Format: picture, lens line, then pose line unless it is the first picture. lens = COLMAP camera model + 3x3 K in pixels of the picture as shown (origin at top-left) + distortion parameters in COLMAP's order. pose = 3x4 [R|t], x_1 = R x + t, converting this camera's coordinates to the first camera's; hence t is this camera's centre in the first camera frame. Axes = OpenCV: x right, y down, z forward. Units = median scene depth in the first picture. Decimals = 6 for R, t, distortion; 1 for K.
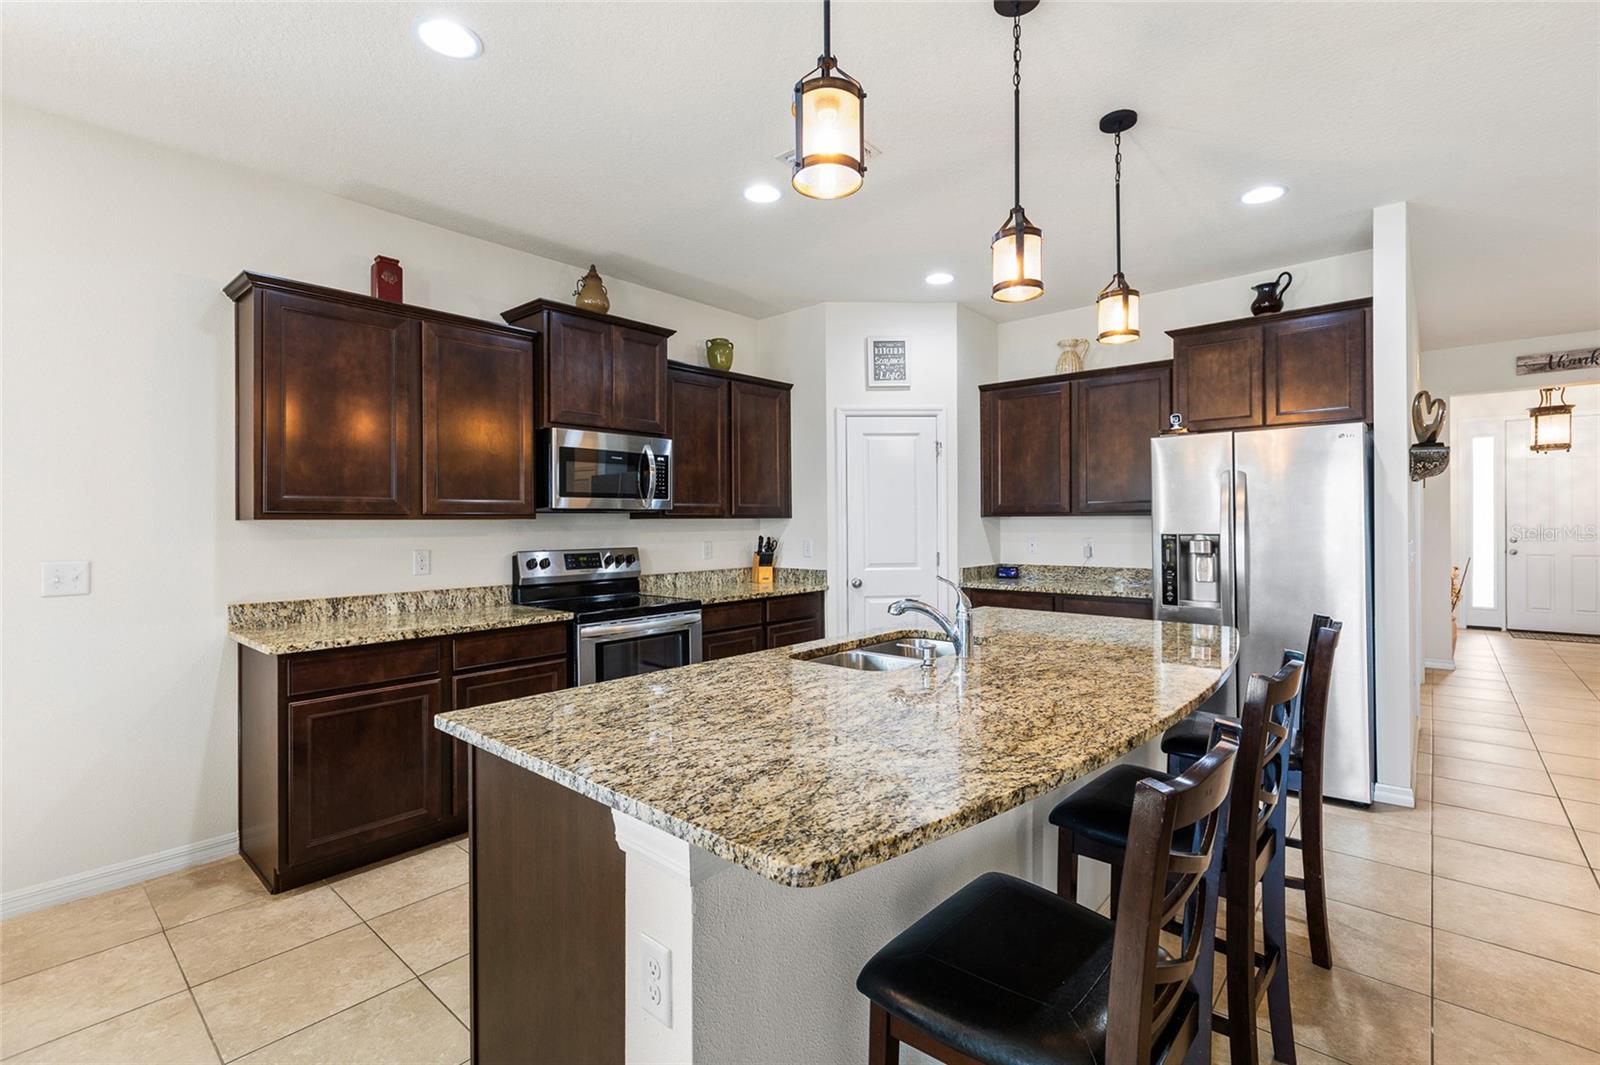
lens RADIAL K [[715.2, 0, 803.7], [0, 715.2, 523.0], [0, 0, 1]] dist [0.002759, -0.000237]
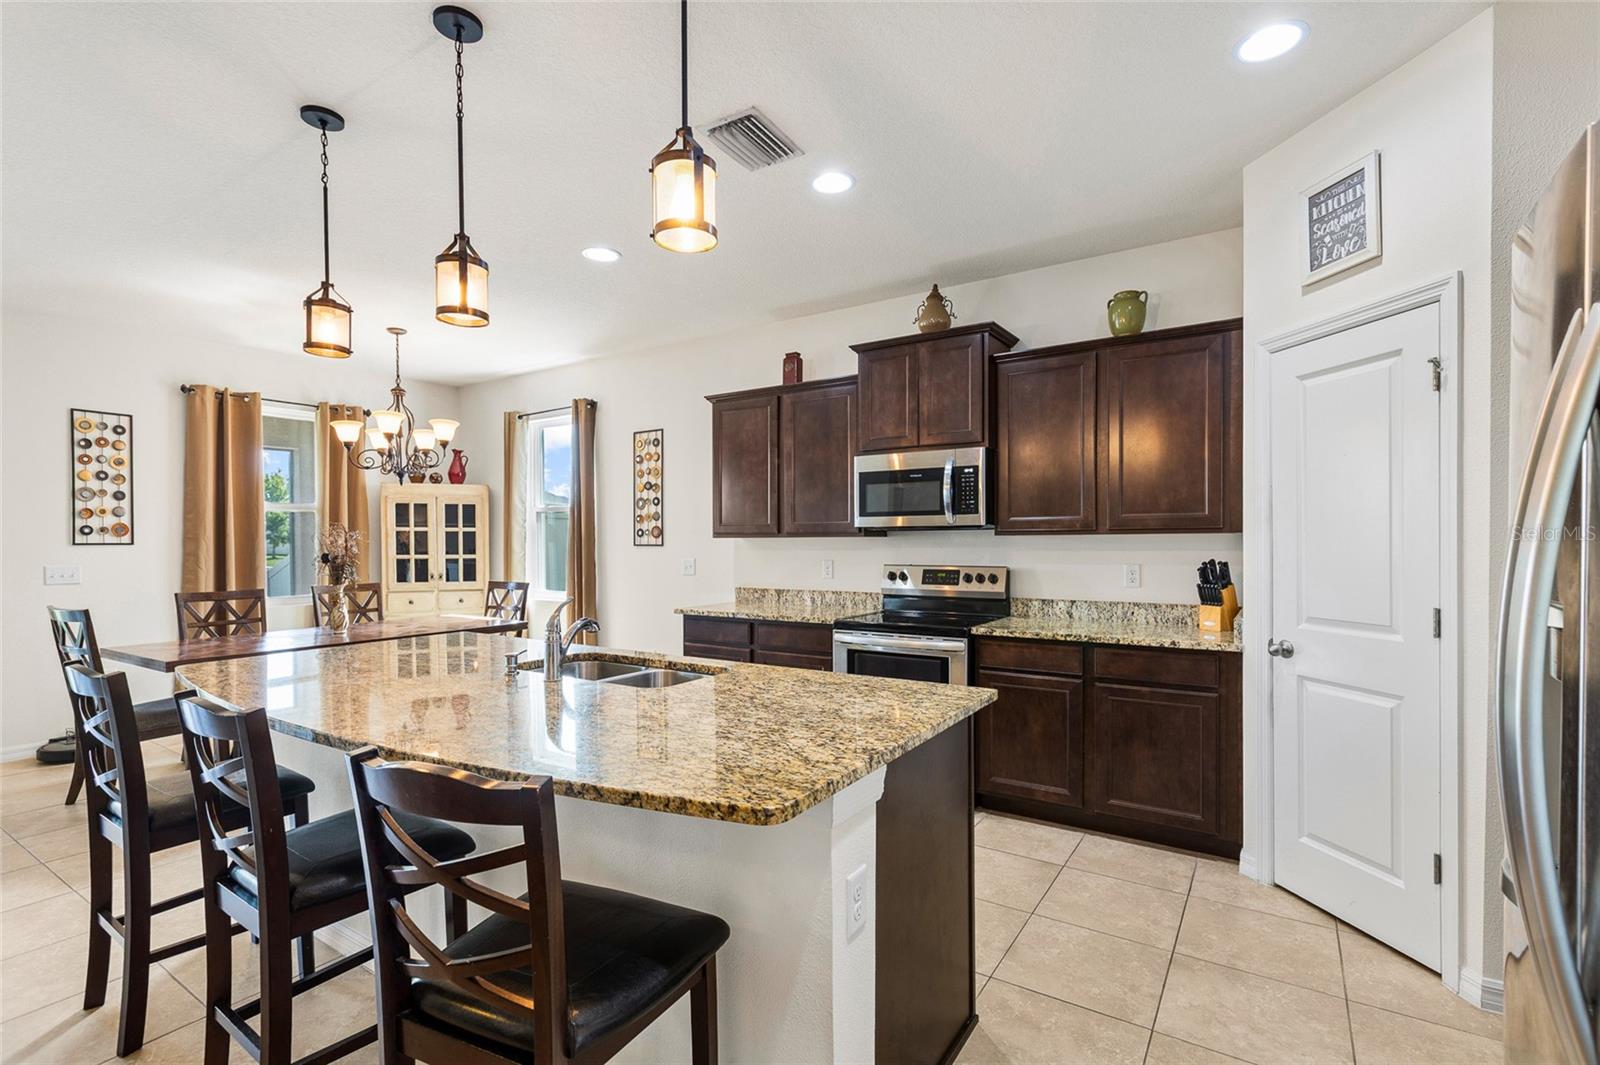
lens RADIAL K [[726.5, 0, 804.3], [0, 726.5, 549.3], [0, 0, 1]] dist [0.002259, -0.000165]
pose [[0.145981, 0.017543, -0.989132, 0.699880], [0.002931, 0.999831, 0.018165, -0.005772], [0.989283, -0.005551, 0.145905, 0.665777]]
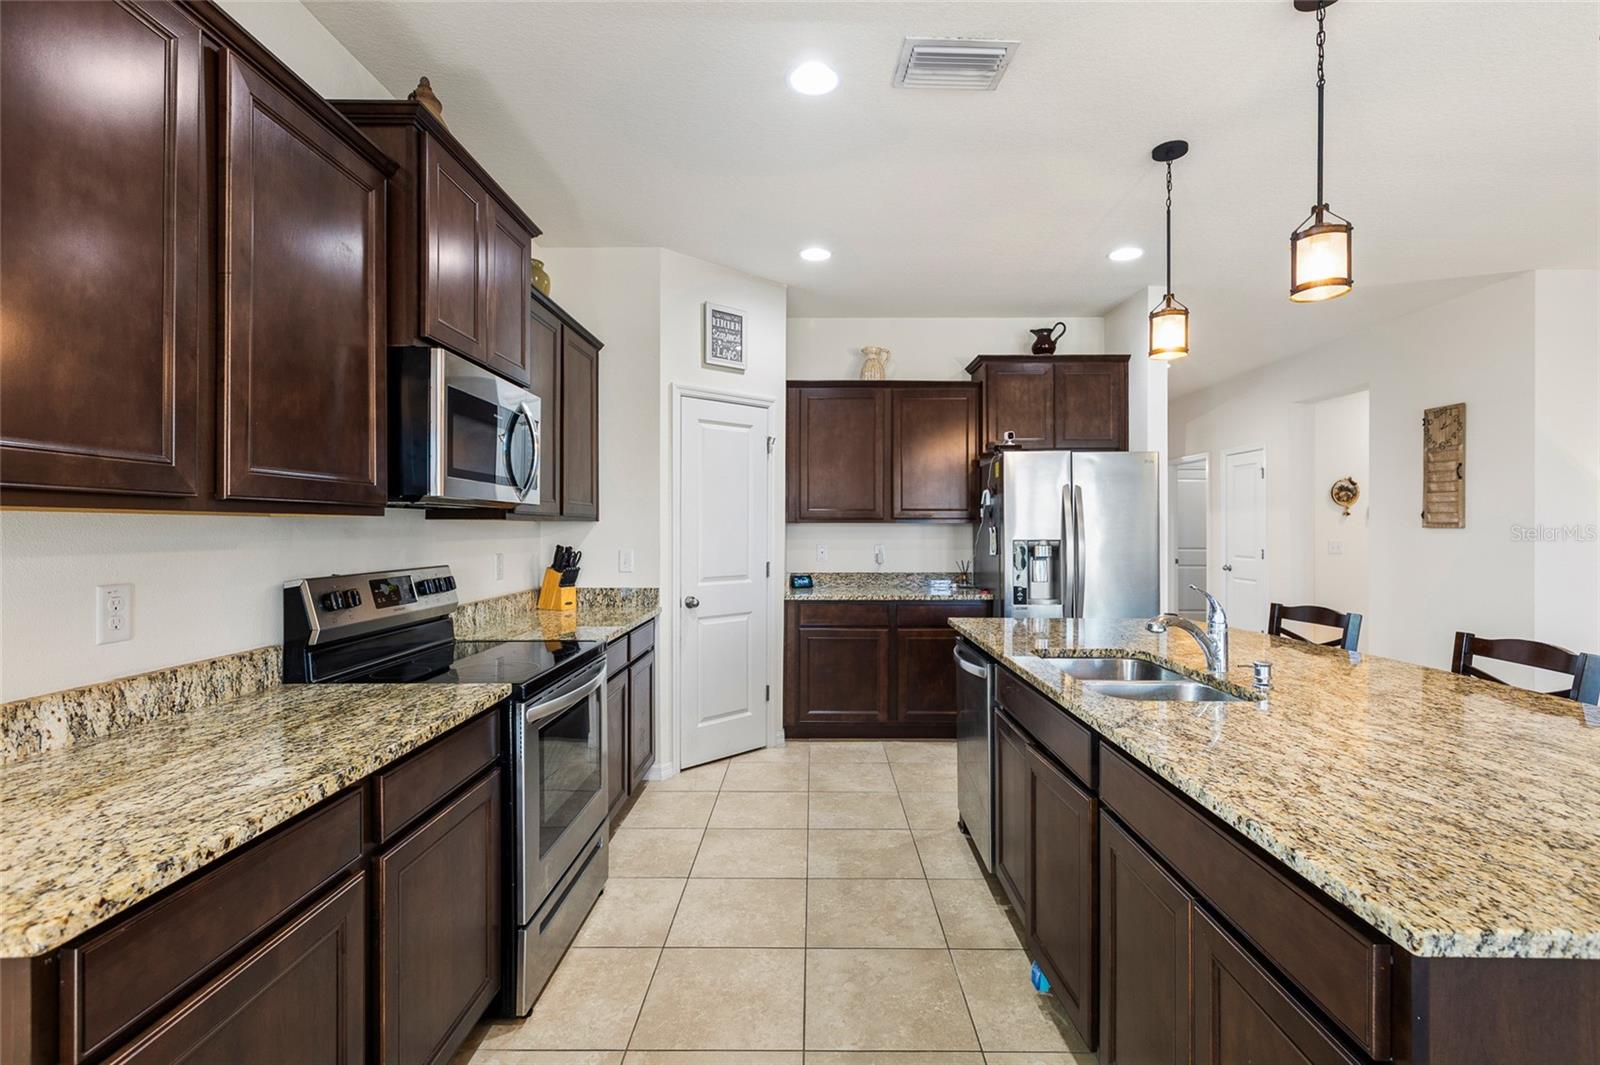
lens RADIAL K [[721.5, 0, 805.0], [0, 721.5, 532.2], [0, 0, 1]] dist [0.001602, -0.000081]
pose [[0.757694, 0.003287, 0.652602, -0.440861], [-0.003958, 0.999992, -0.000441, 0.005117], [-0.652598, -0.002249, 0.757701, 0.356222]]
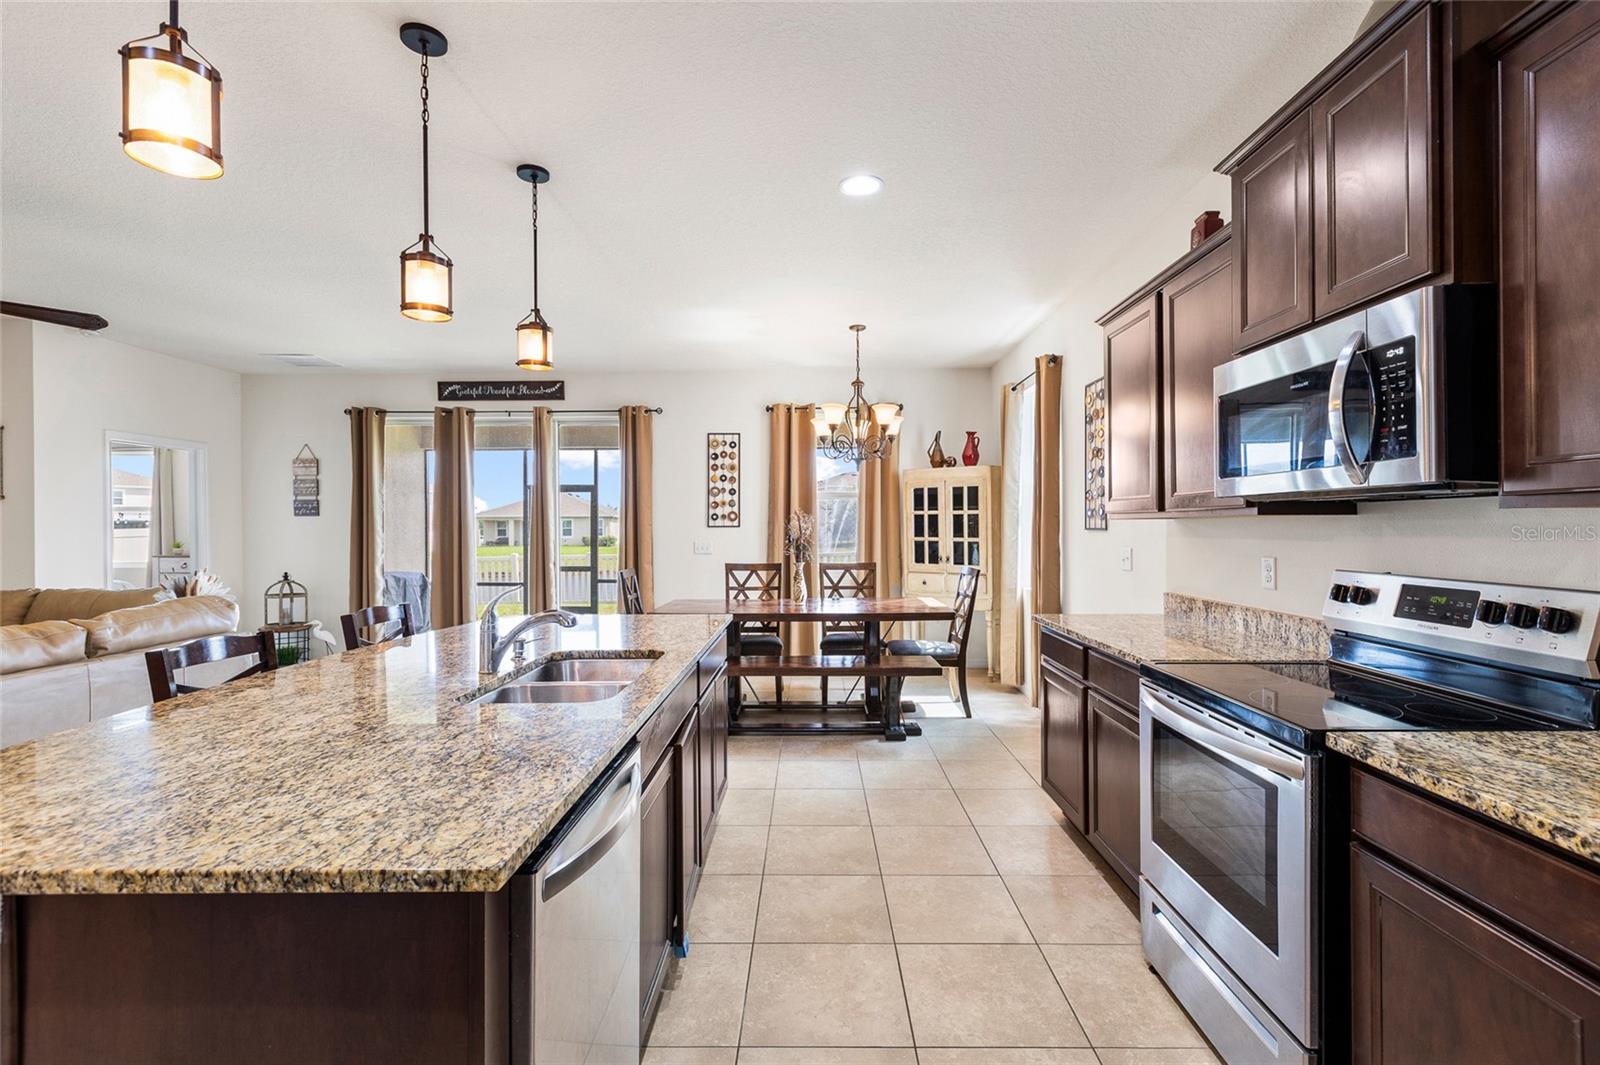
lens RADIAL K [[723.1, 0, 800.8], [0, 723.1, 525.5], [0, 0, 1]] dist [-0.000617, 0.000423]
pose [[-0.759966, 0.007866, -0.649916, 0.296911], [0.008337, 0.999962, 0.002354, -0.000688], [0.649910, -0.003629, -0.760003, 1.103977]]
